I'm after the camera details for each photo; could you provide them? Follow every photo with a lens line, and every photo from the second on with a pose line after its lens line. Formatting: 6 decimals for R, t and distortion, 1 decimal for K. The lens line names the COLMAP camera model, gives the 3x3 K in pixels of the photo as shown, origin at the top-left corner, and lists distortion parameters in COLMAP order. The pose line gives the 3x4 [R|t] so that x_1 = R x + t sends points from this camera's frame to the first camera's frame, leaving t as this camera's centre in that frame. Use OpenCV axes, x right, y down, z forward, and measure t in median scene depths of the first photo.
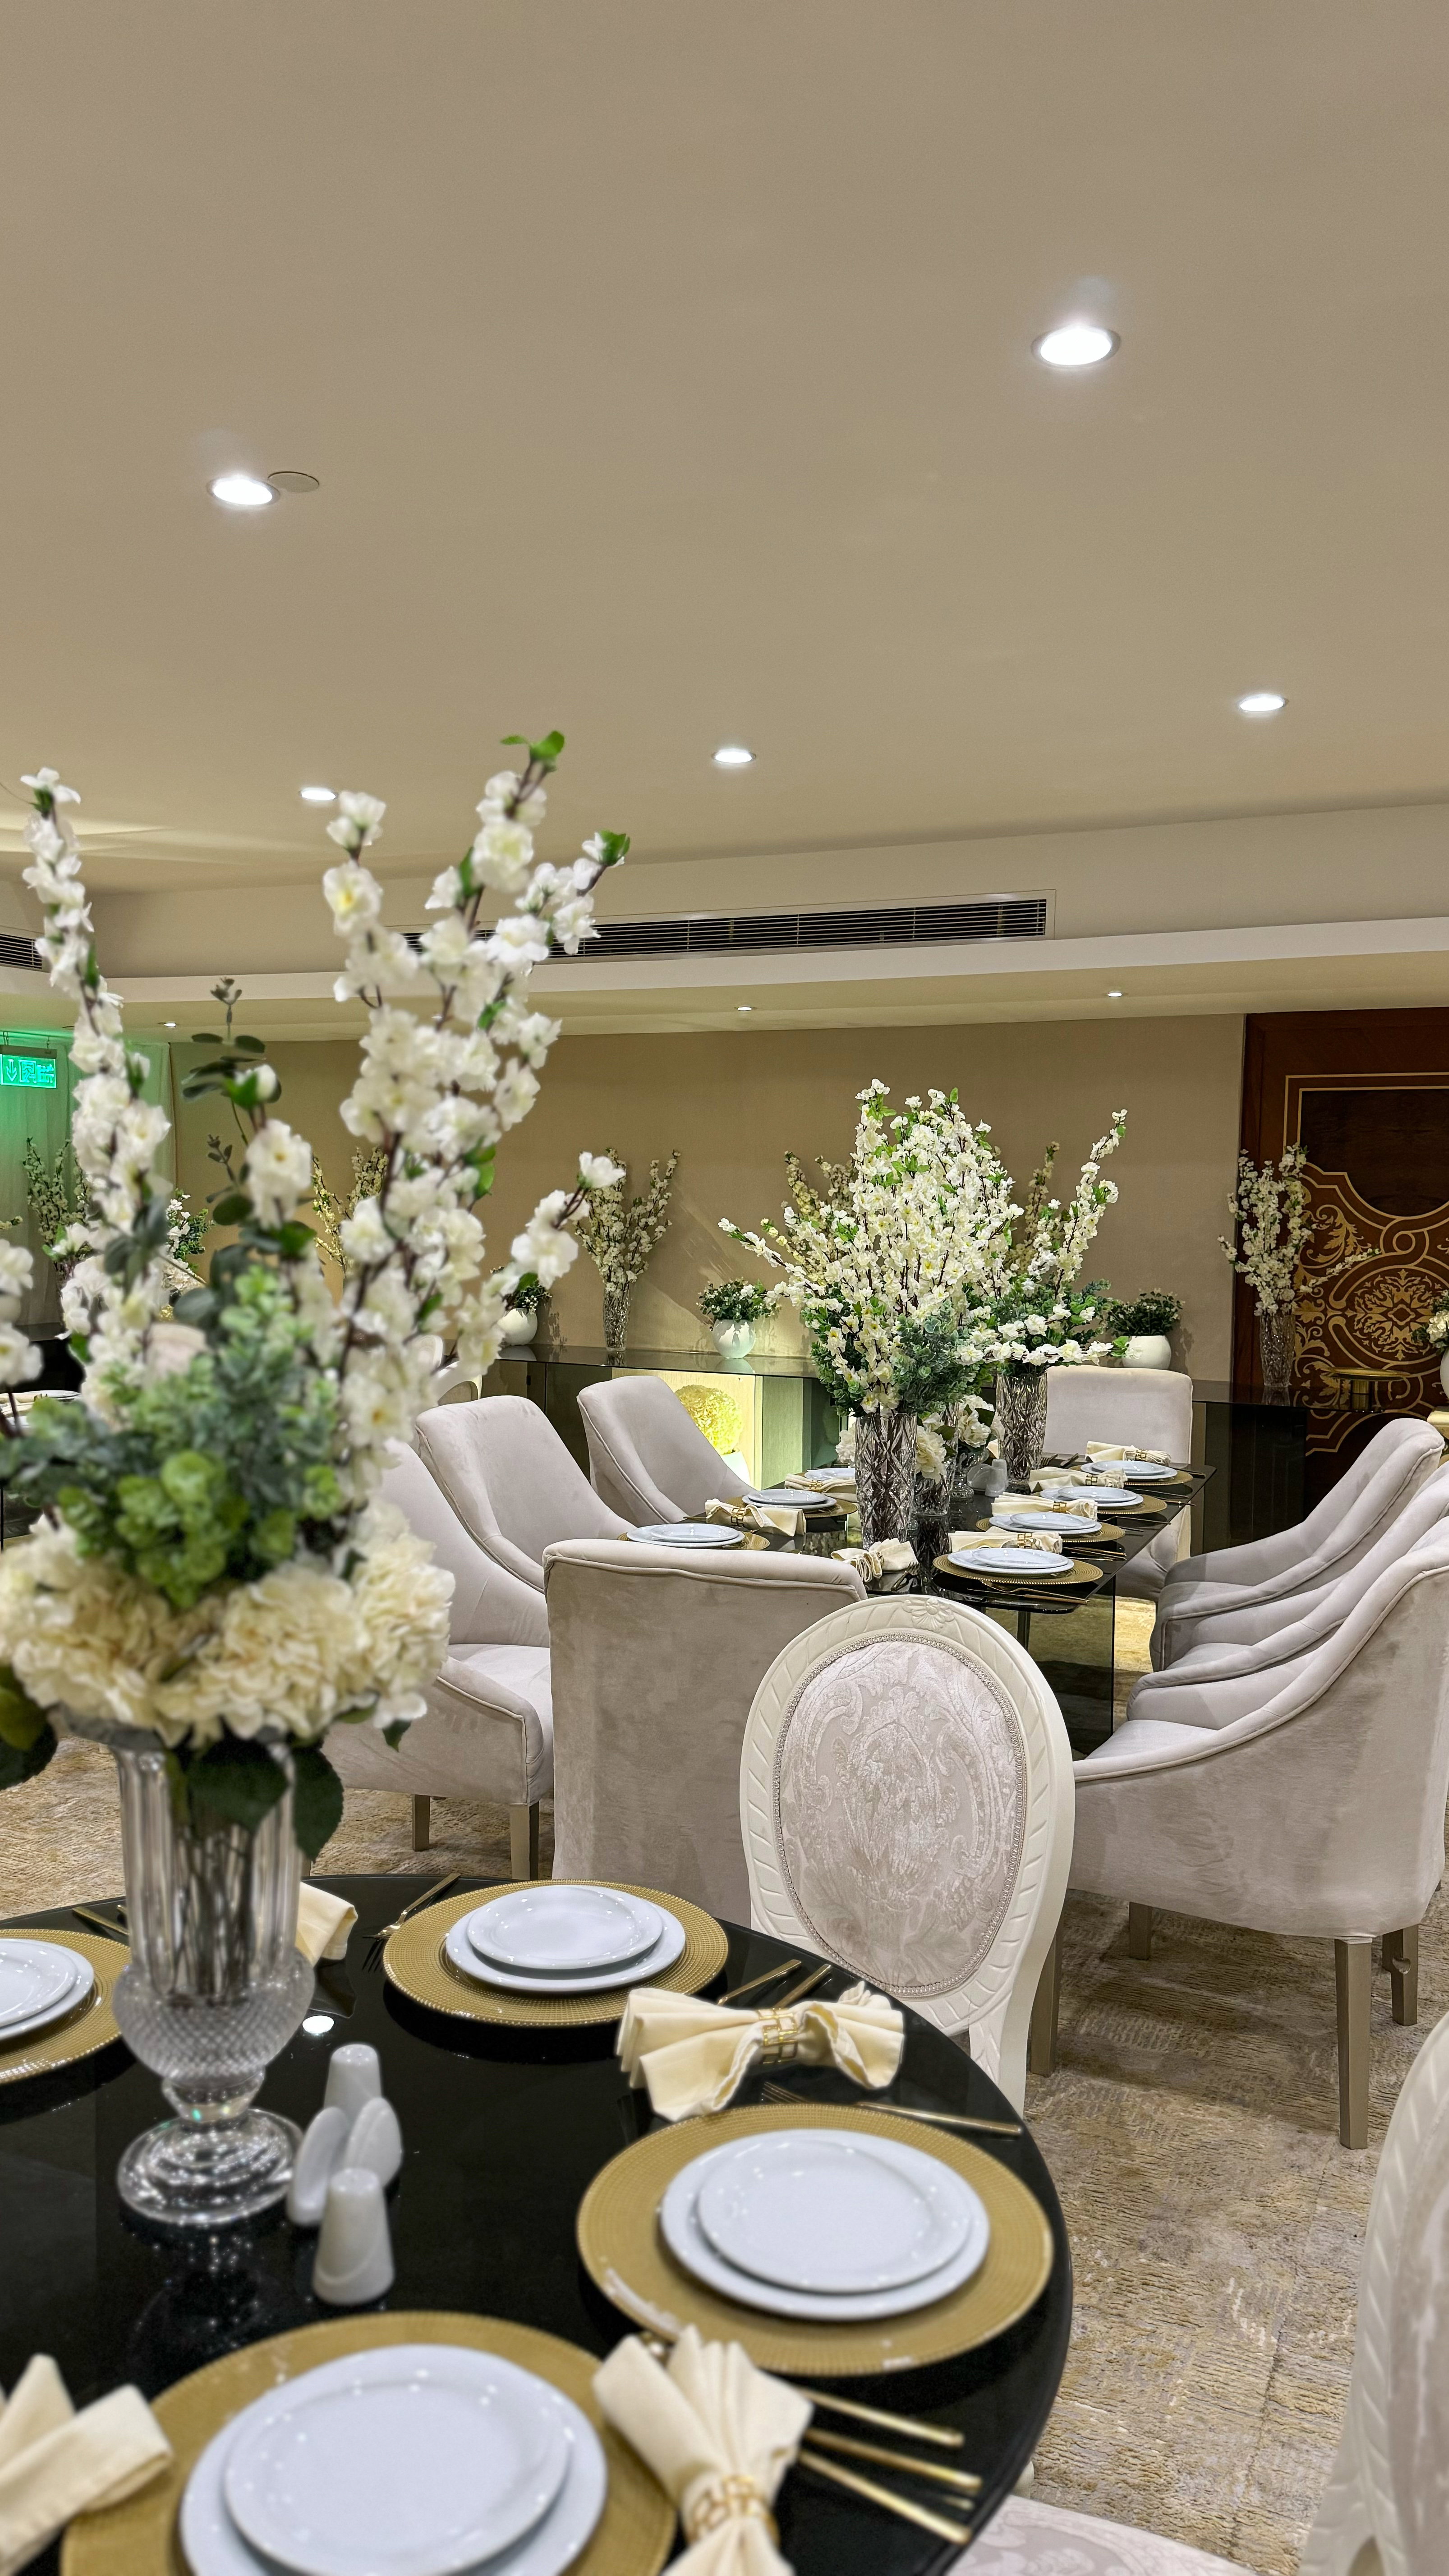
lens RADIAL K [[1746.5, 0, 735.7], [0, 1746.5, 1287.2], [0, 0, 1]] dist [0.183045, -0.384646]
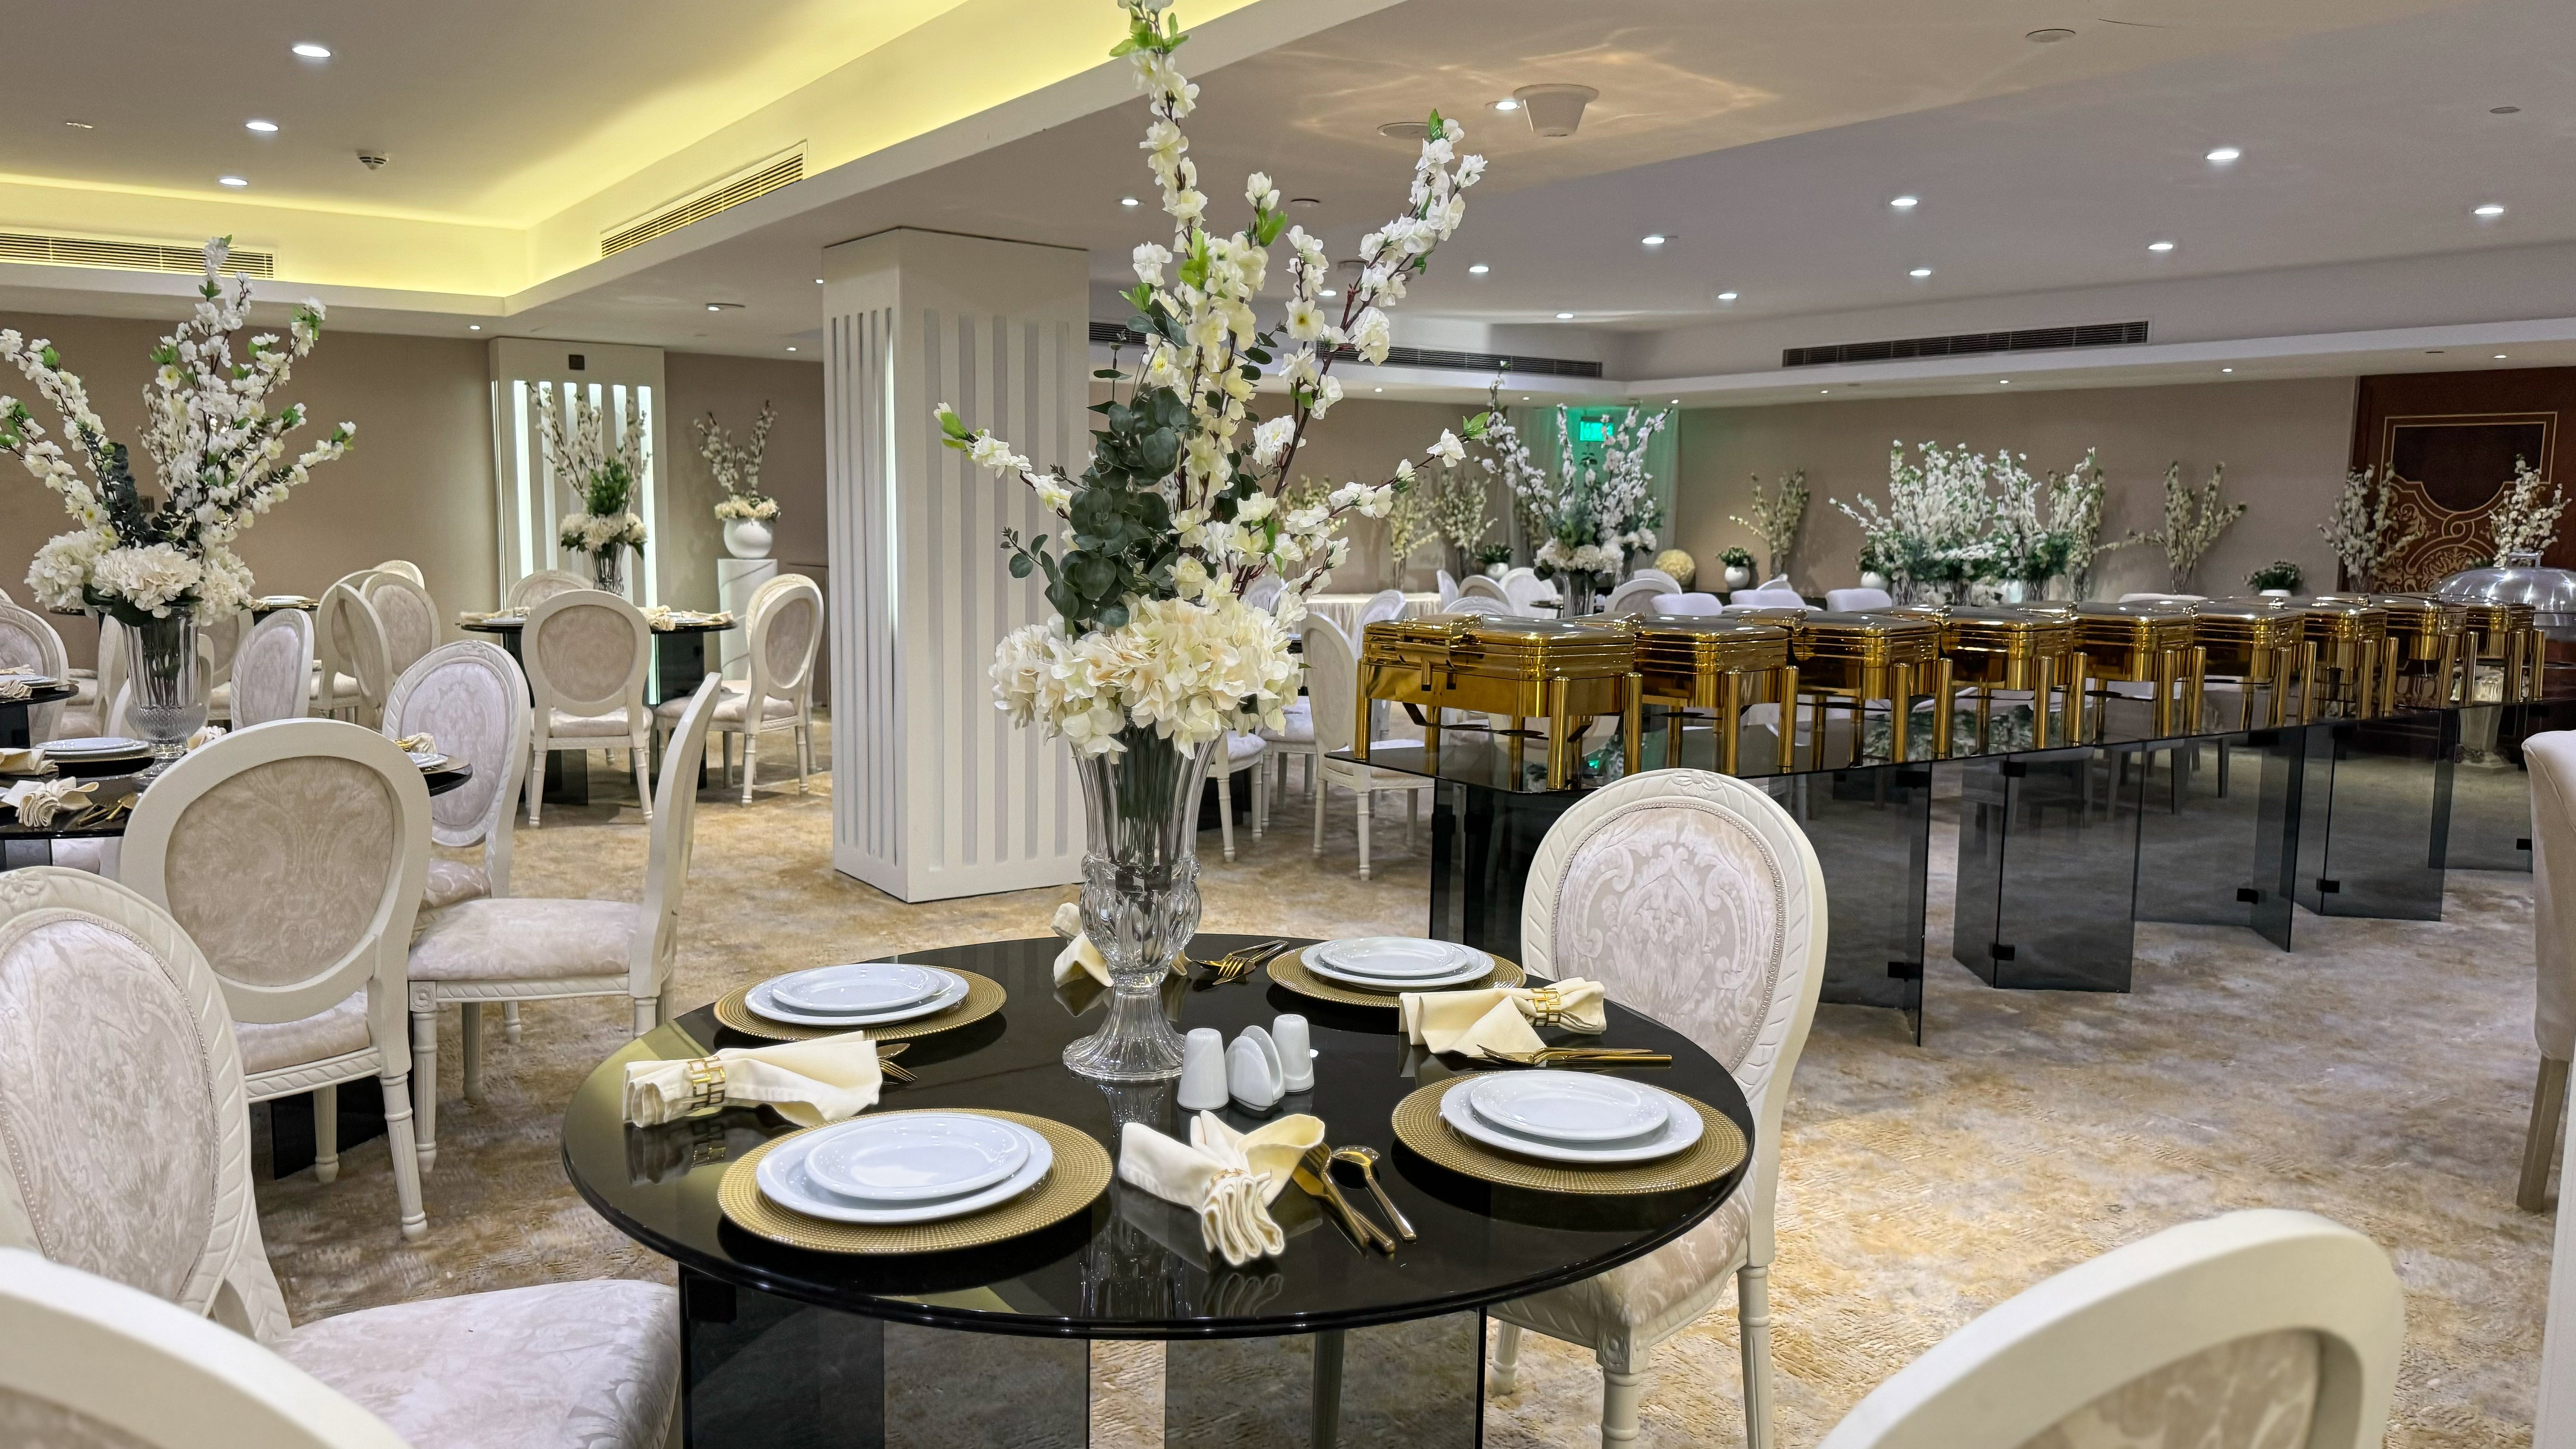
lens RADIAL K [[1746.5, 0, 1286.6], [0, 1746.5, 736.4], [0, 0, 1]] dist [0.183045, -0.384646]
pose [[0.839191, 0.054789, -0.541071, 0.432238], [-0.023182, 0.997612, 0.065064, 0.090189], [0.543343, -0.042058, 0.838457, -0.922284]]
